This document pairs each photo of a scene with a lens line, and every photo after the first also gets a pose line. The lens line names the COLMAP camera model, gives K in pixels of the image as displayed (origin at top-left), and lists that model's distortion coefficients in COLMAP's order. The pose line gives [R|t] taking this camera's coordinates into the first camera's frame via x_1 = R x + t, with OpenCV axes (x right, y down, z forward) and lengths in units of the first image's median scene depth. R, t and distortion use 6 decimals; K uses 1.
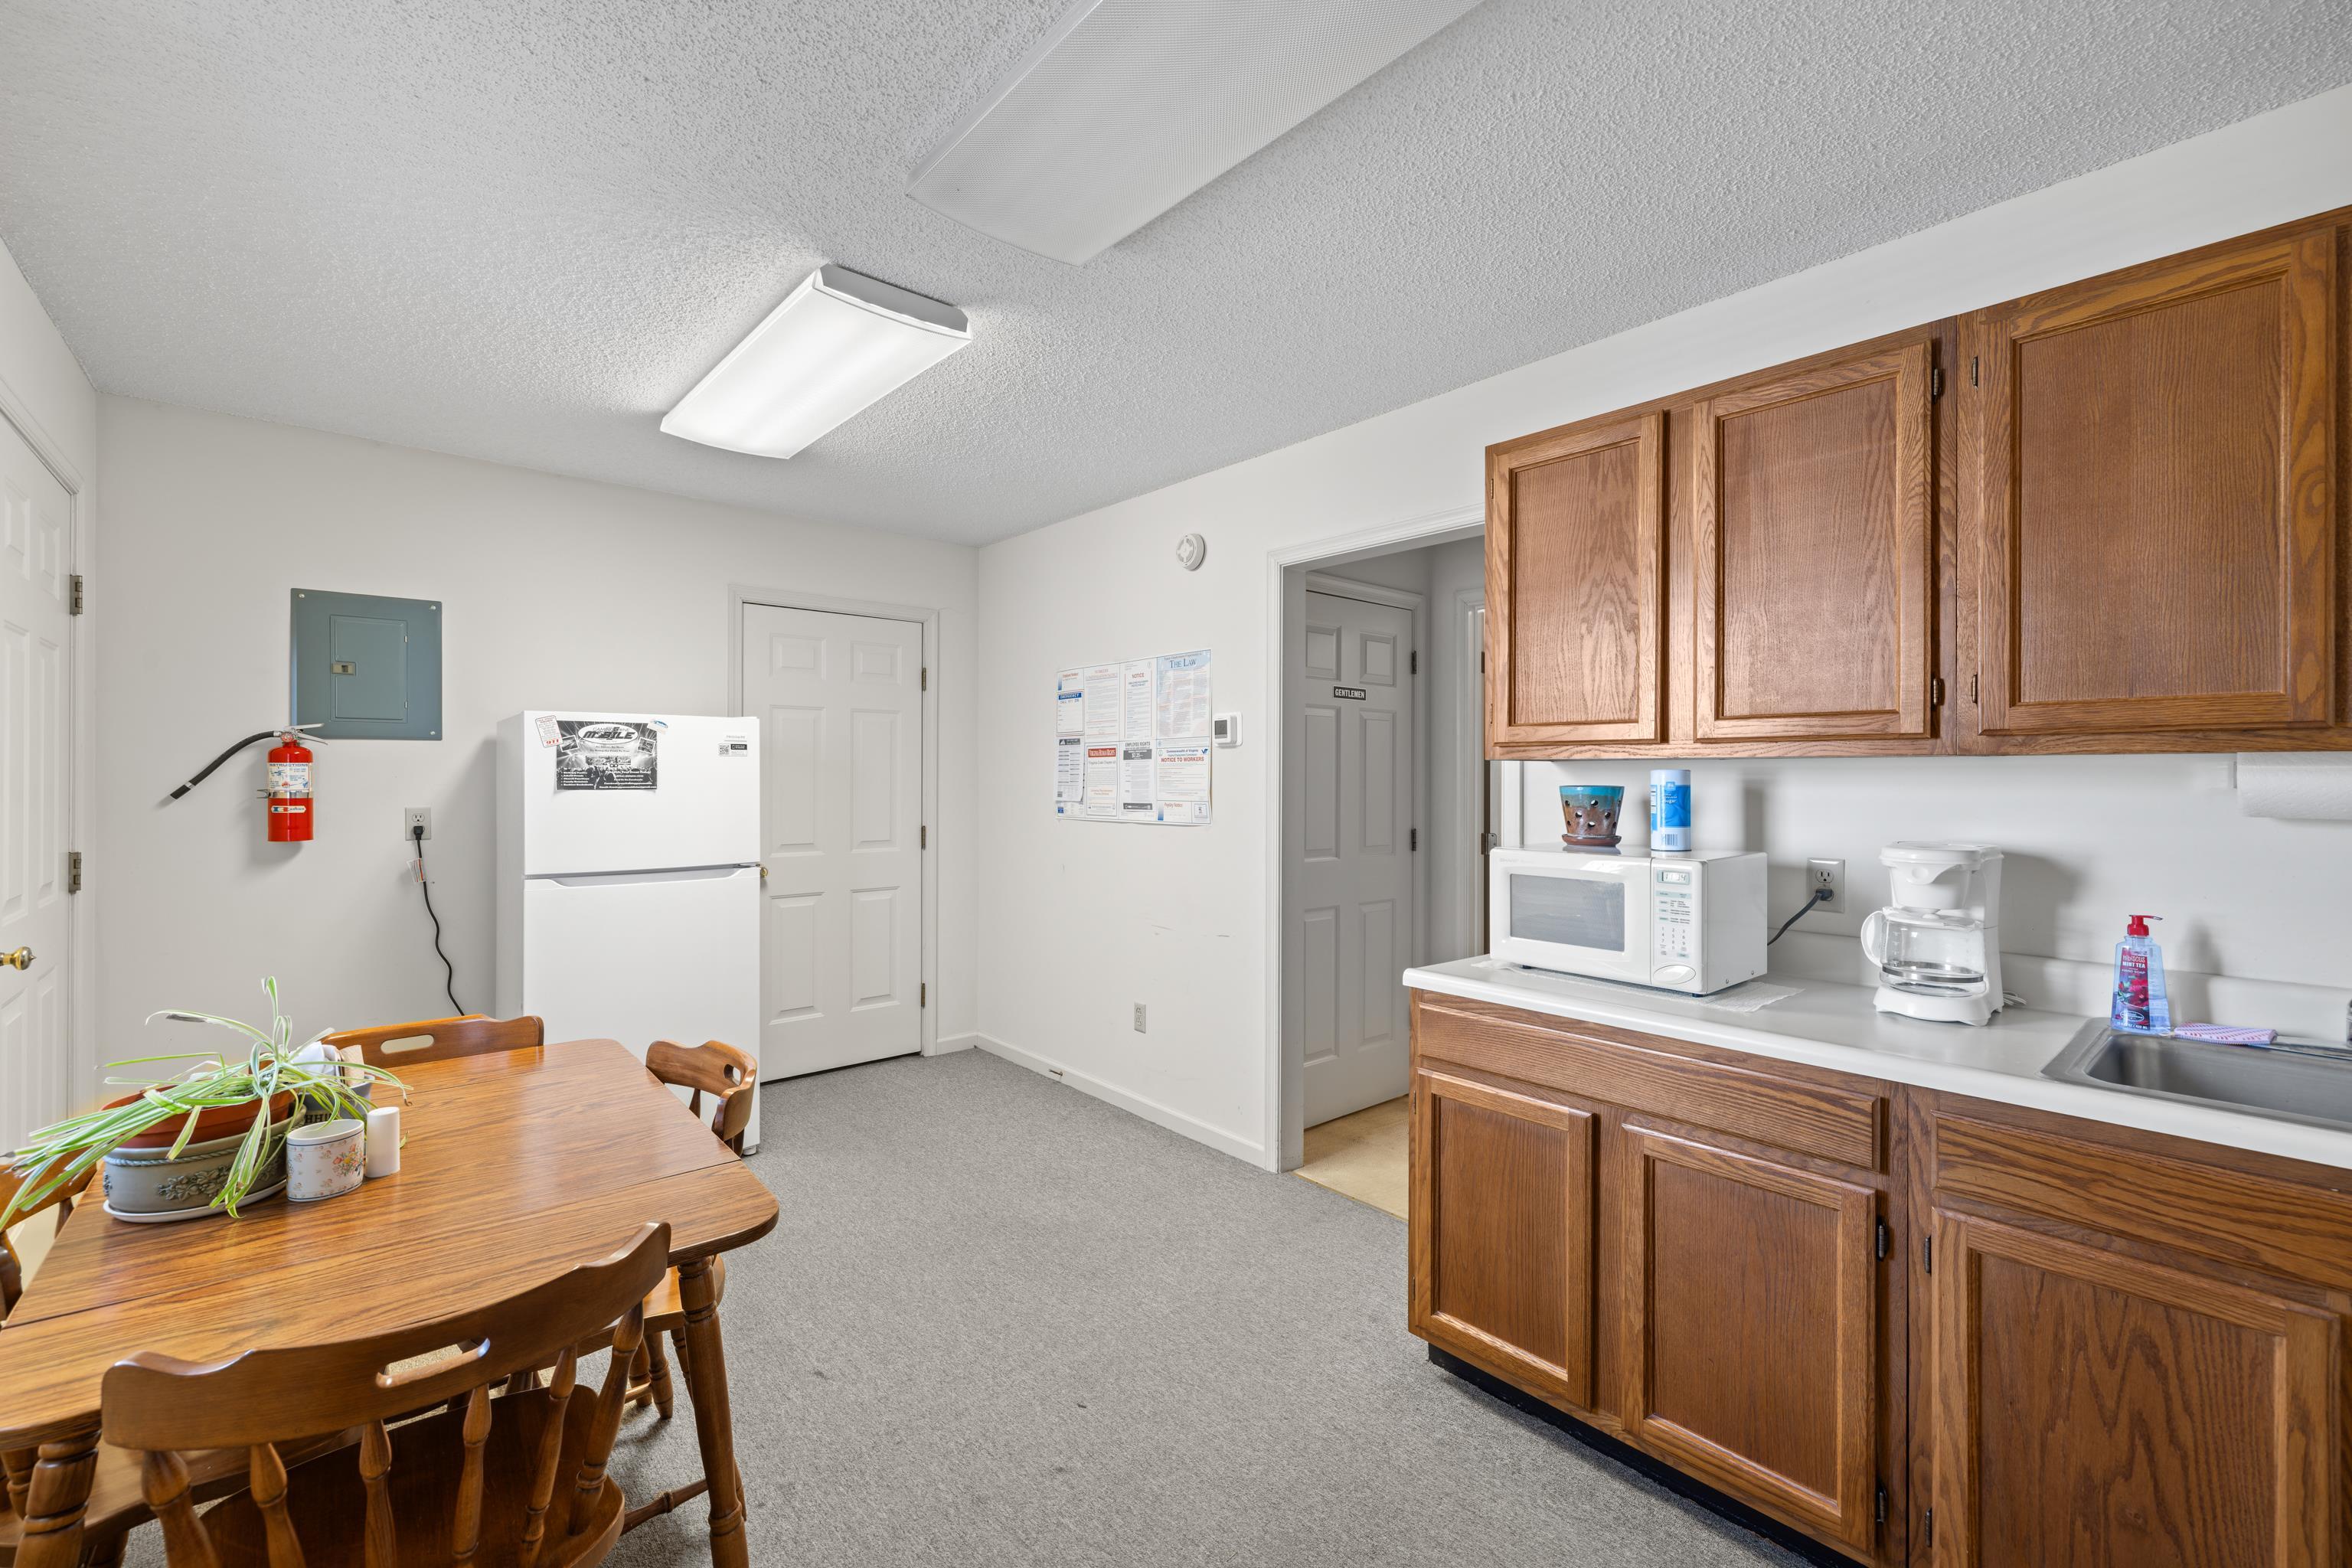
lens RADIAL K [[988.7, 0, 1177.6], [0, 988.7, 776.4], [0, 0, 1]] dist [-0.000580, 0.000277]
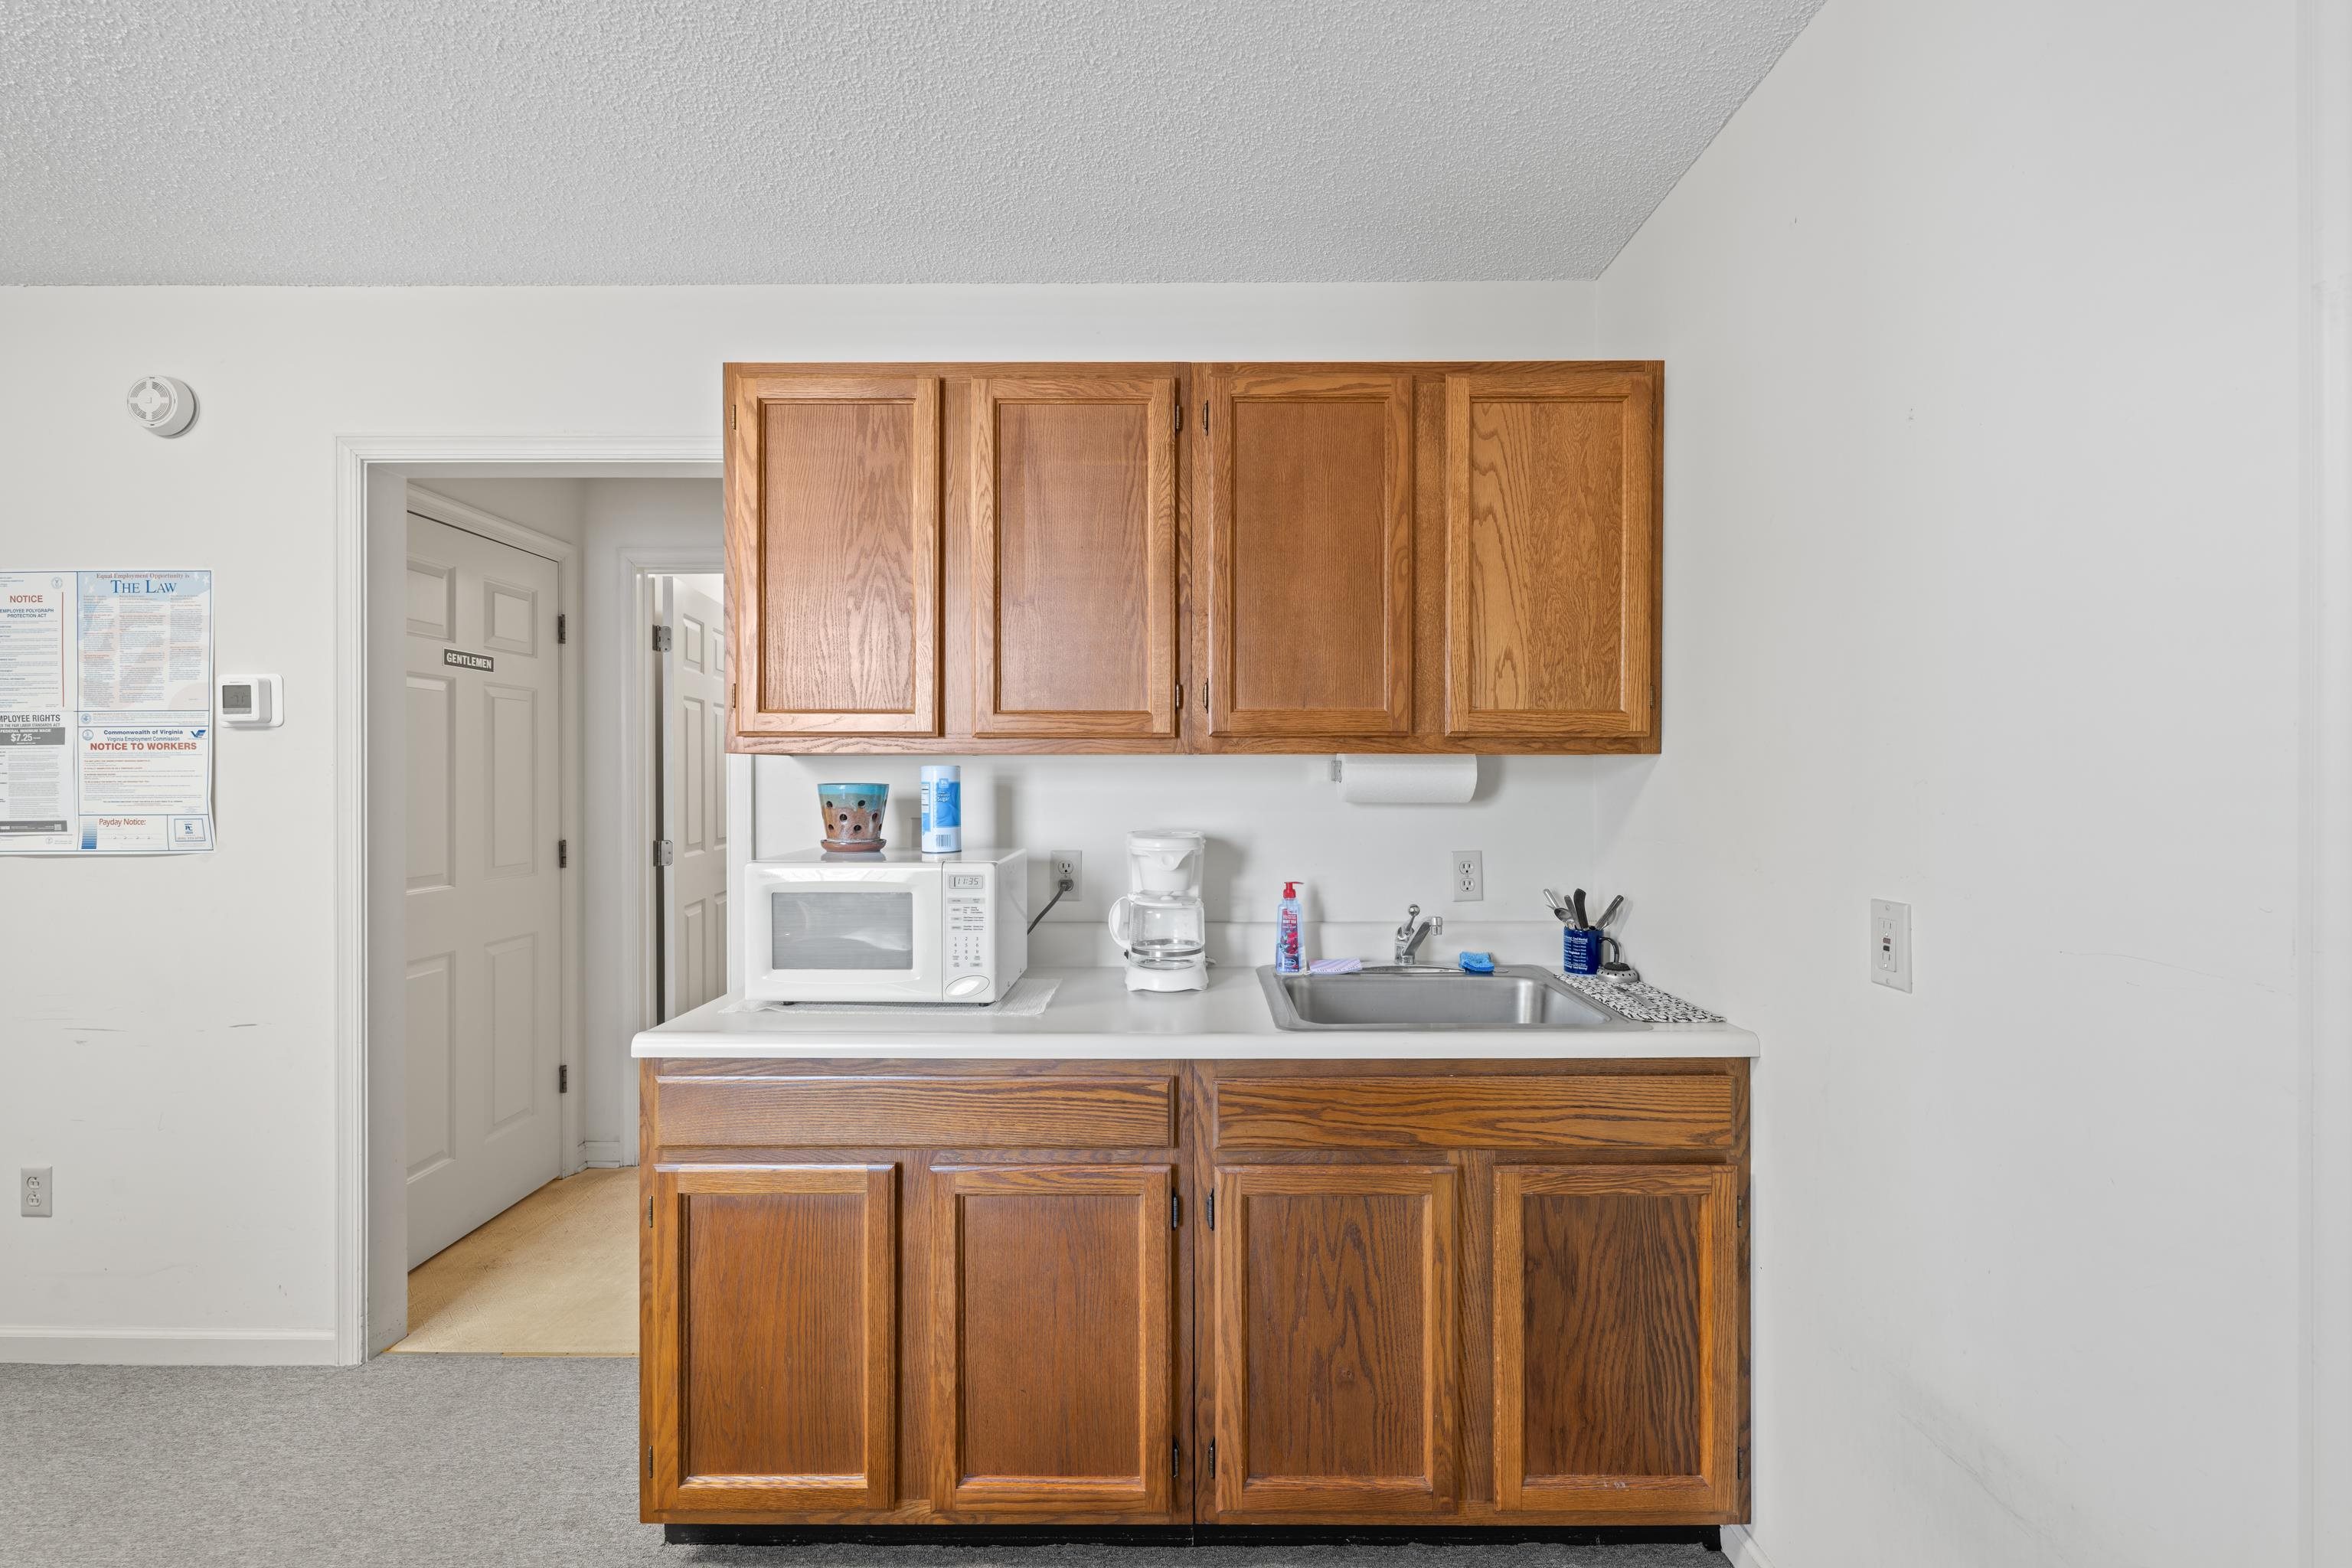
lens RADIAL K [[988.7, 0, 1177.6], [0, 988.7, 776.4], [0, 0, 1]] dist [-0.000580, 0.000277]
pose [[0.659472, -0.005079, 0.751712, -0.055193], [0.001869, 0.999985, 0.005116, -0.000931], [-0.751726, -0.001969, 0.659472, 0.210155]]
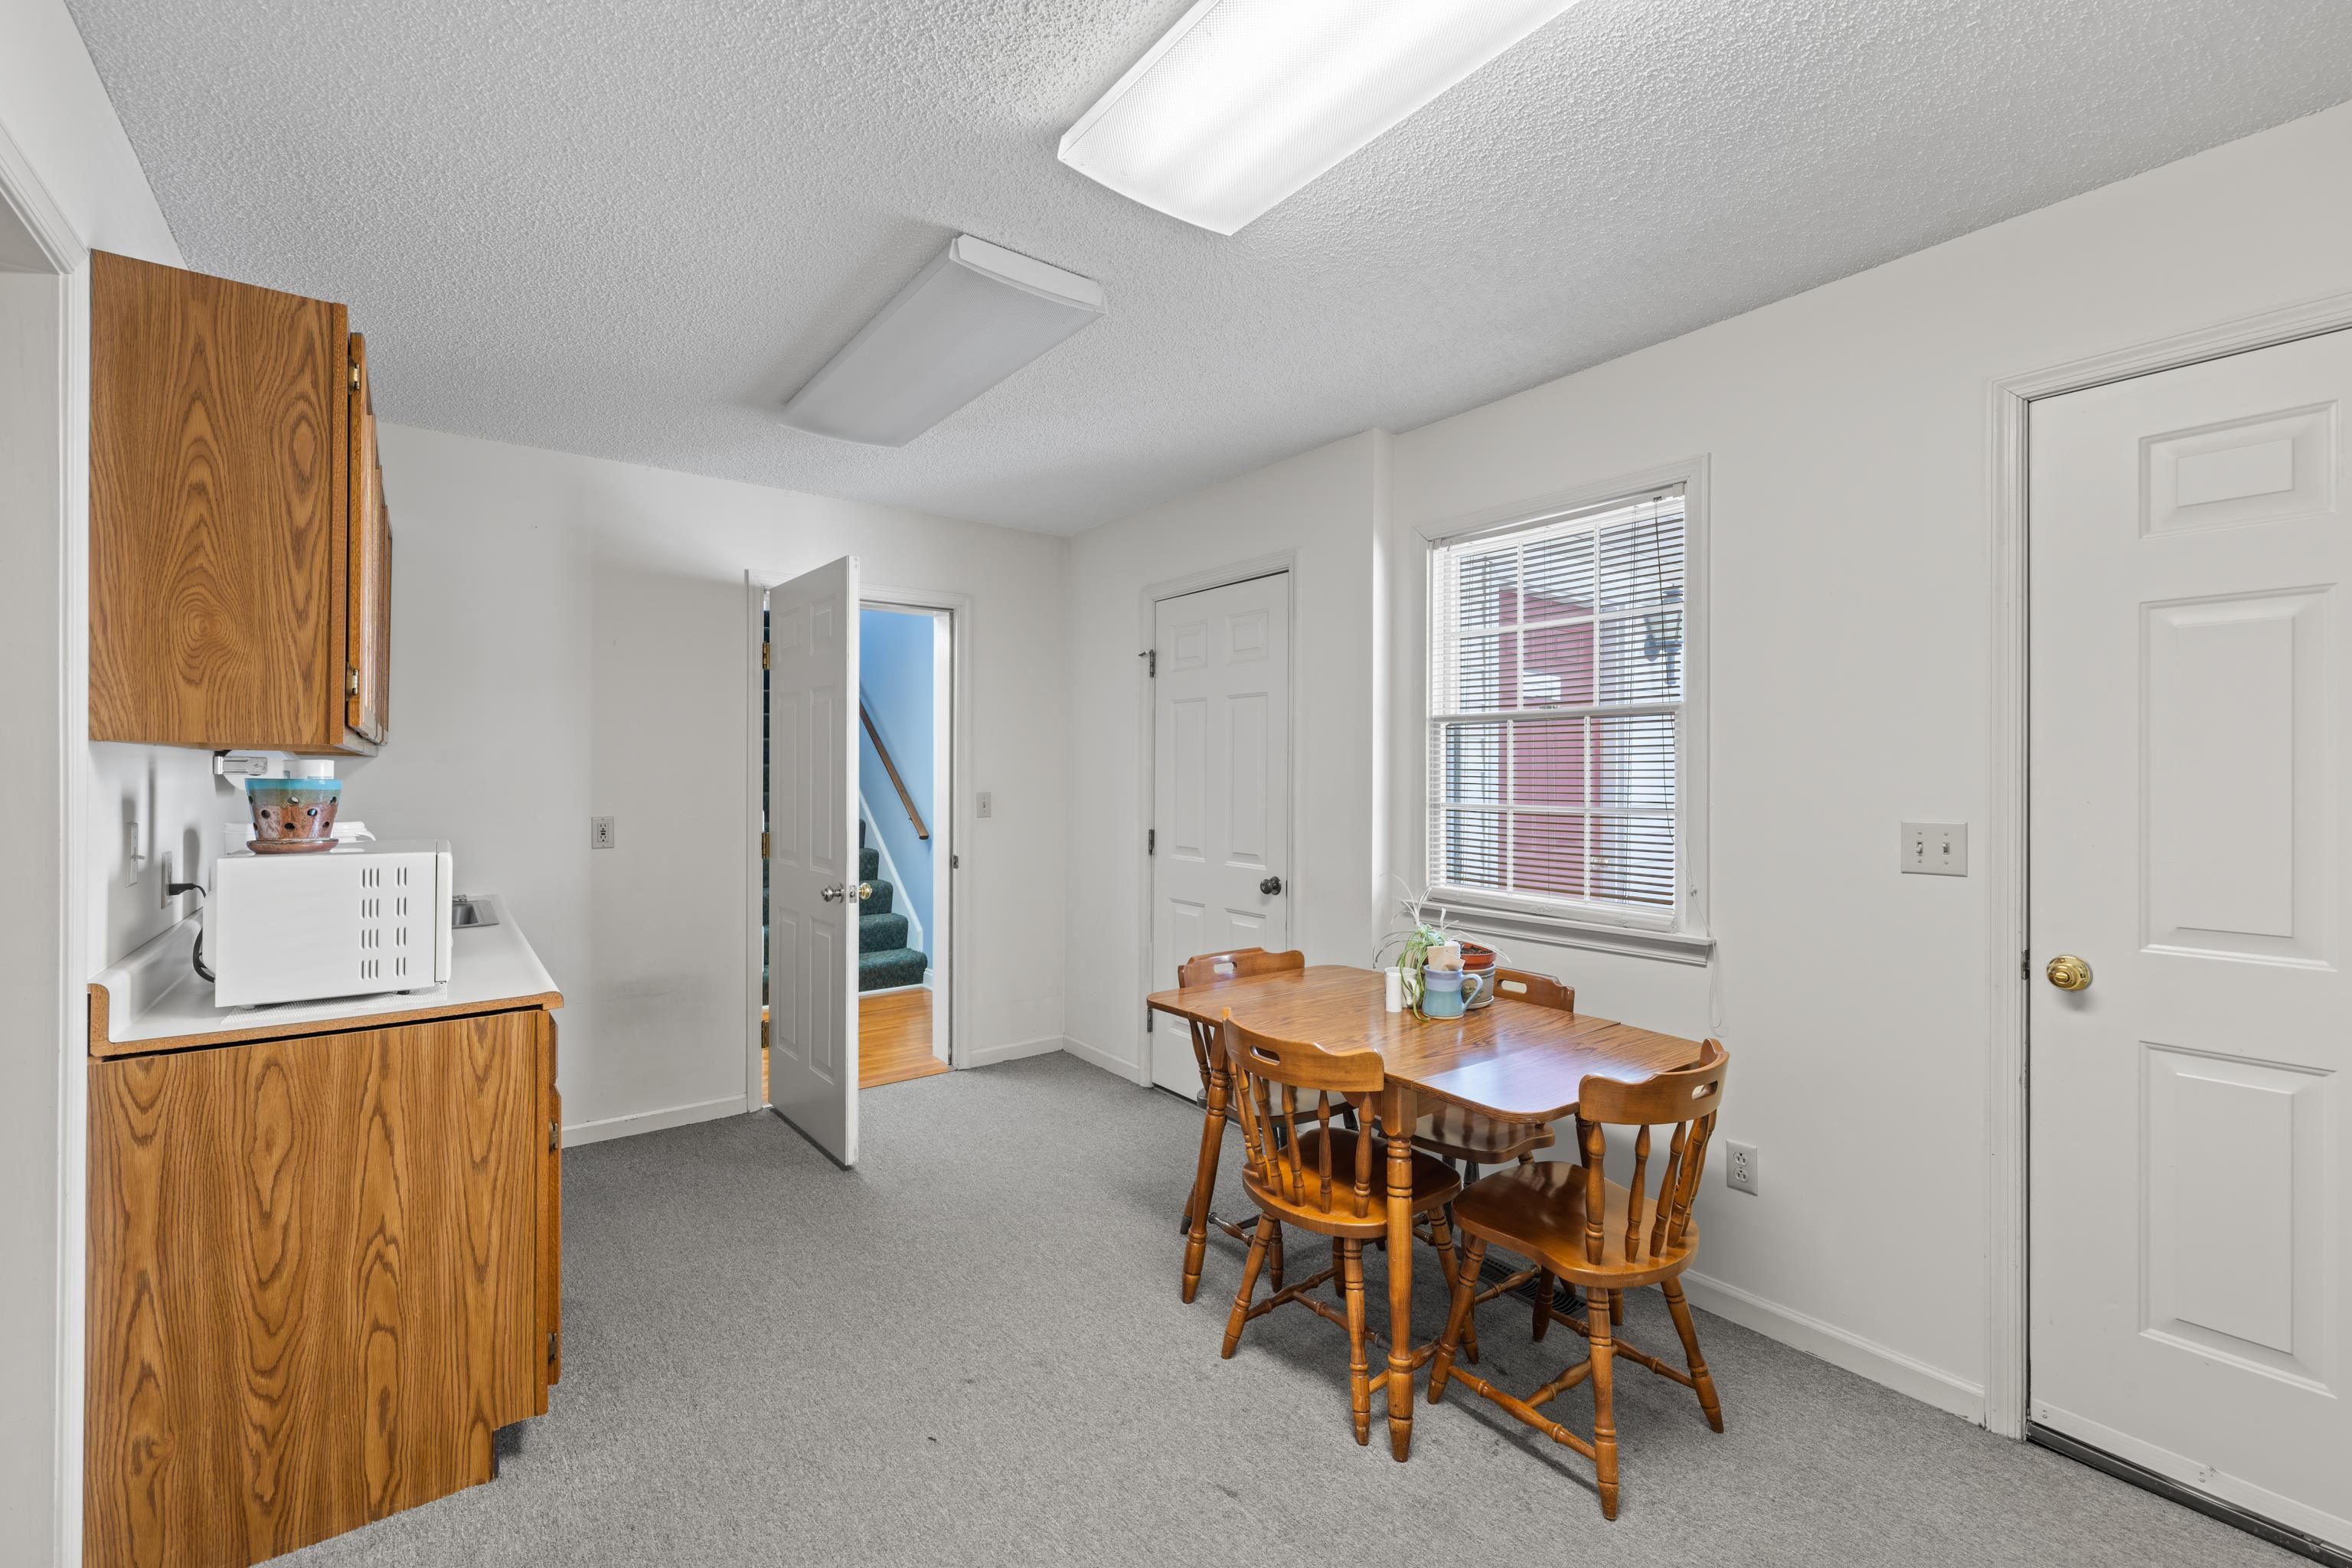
lens RADIAL K [[988.7, 0, 1177.6], [0, 988.7, 776.4], [0, 0, 1]] dist [-0.000580, 0.000277]
pose [[-0.998020, -0.007286, 0.062471, -0.357866], [-0.006988, 0.999963, 0.004981, -0.001123], [-0.062505, 0.004535, -0.998034, 1.836913]]
